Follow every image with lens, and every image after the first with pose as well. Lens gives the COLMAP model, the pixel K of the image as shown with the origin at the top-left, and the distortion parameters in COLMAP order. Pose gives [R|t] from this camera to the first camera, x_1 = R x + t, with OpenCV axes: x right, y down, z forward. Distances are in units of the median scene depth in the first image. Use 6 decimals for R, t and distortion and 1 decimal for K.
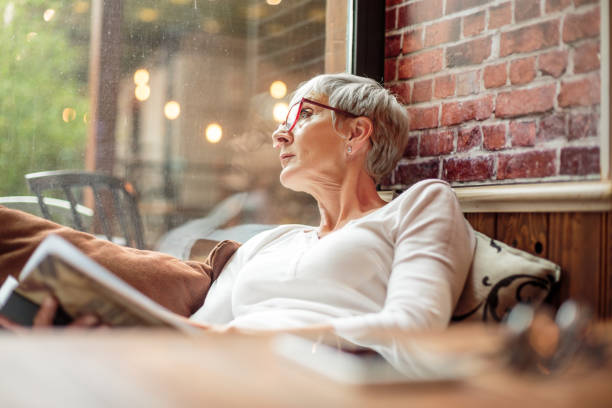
lens RADIAL K [[902.7, 0, 304.4], [0, 902.7, 200.3], [0, 0, 1]] dist [-0.141120, 0.000000]
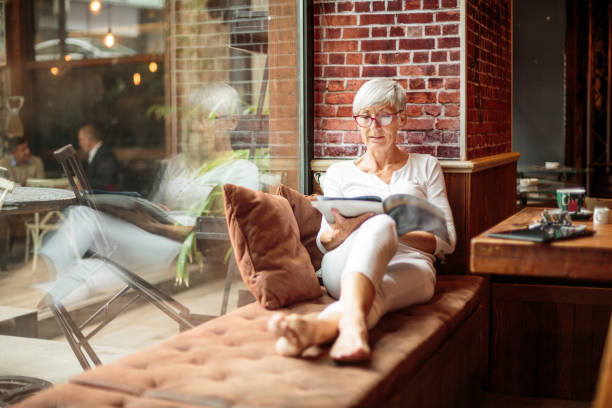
lens RADIAL K [[902.7, 0, 312.8], [0, 902.7, 203.5], [0, 0, 1]] dist [-0.141120, 0.000000]
pose [[0.742622, -0.088340, 0.663859, -1.536581], [0.002439, 0.991612, 0.129226, -0.209695], [-0.669706, -0.094347, 0.736609, -0.579559]]
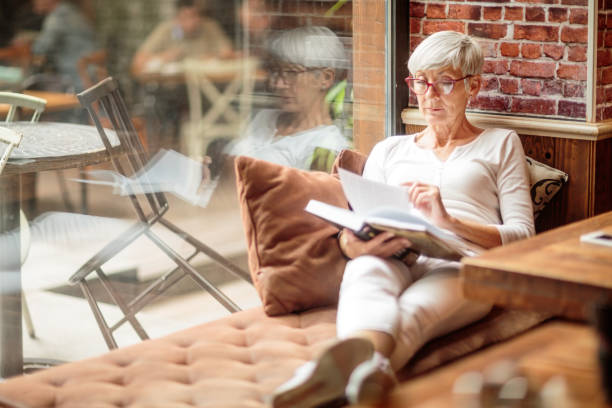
lens RADIAL K [[1484.1, 0, 301.8], [0, 1484.1, 205.4], [0, 0, 1]] dist [-0.151926, 0.000000]
pose [[0.910795, -0.110151, 0.397894, -1.315606], [0.018837, 0.973835, 0.226473, -0.505716], [-0.412429, -0.198776, 0.889039, -1.396160]]
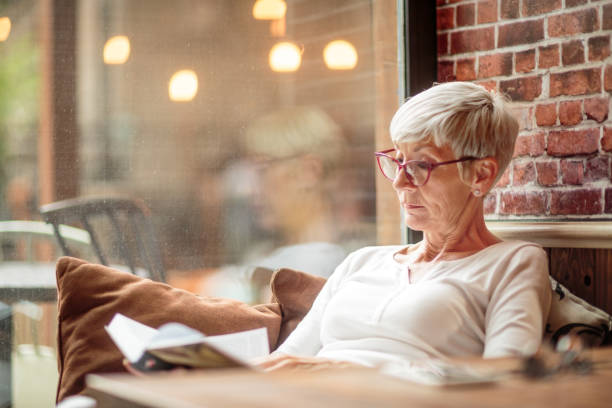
lens RADIAL K [[1481.0, 0, 306.2], [0, 1481.0, 206.0], [0, 0, 1]] dist [-0.194058, 0.000000]
pose [[0.999101, -0.042395, 0.000493, -0.073986], [0.042359, 0.998601, 0.031653, -0.102892], [-0.001834, -0.031604, 0.999499, -0.744403]]
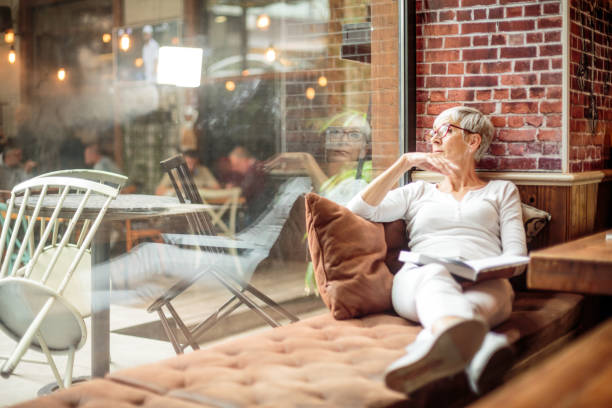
lens RADIAL K [[902.7, 0, 307.3], [0, 902.7, 207.0], [0, 0, 1]] dist [-0.141120, 0.000000]
pose [[0.872619, -0.066861, 0.483804, -1.324432], [0.012546, 0.993327, 0.114648, -0.196153], [-0.488241, -0.093975, 0.867635, -0.727282]]
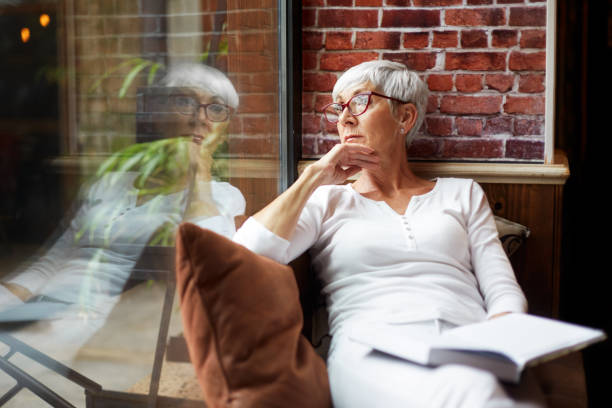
lens RADIAL K [[954.0, 0, 310.3], [0, 954.0, 198.5], [0, 0, 1]] dist [-0.144757, 0.000000]
pose [[0.675675, -0.116342, 0.727961, -1.062695], [-0.003109, 0.987010, 0.160628, -0.205702], [-0.737193, -0.110795, 0.666537, 0.147412]]
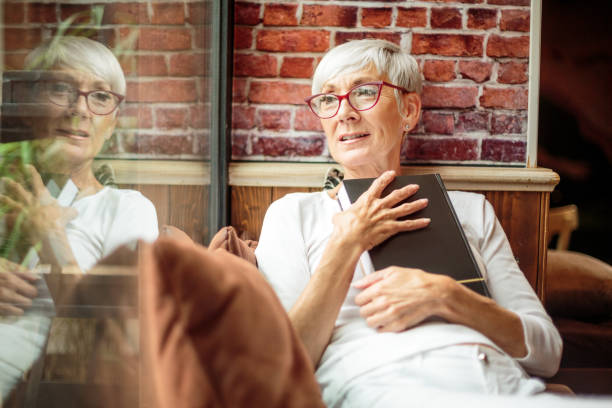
lens RADIAL K [[919.8, 0, 307.6], [0, 919.8, 204.1], [0, 0, 1]] dist [-0.165889, 0.000000]
pose [[0.474082, -0.104202, 0.874293, -0.933177], [-0.035851, 0.989864, 0.137416, -0.129432], [-0.879751, -0.096491, 0.465541, 0.564425]]
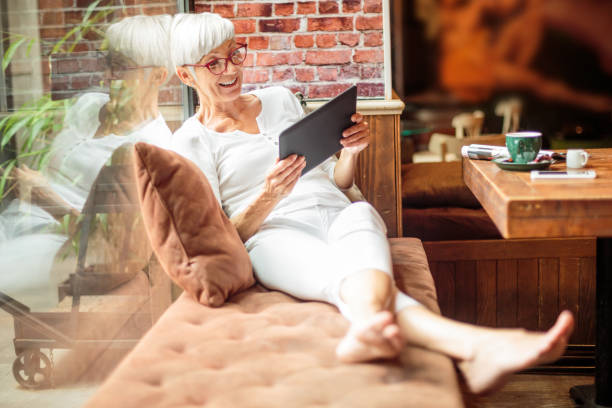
lens RADIAL K [[954.0, 0, 330.0], [0, 954.0, 198.6], [0, 0, 1]] dist [-0.144757, 0.000000]
pose [[0.492303, -0.164037, 0.854827, -1.528472], [0.012628, 0.983324, 0.181423, -0.180958], [-0.870332, -0.078520, 0.486165, -0.014950]]
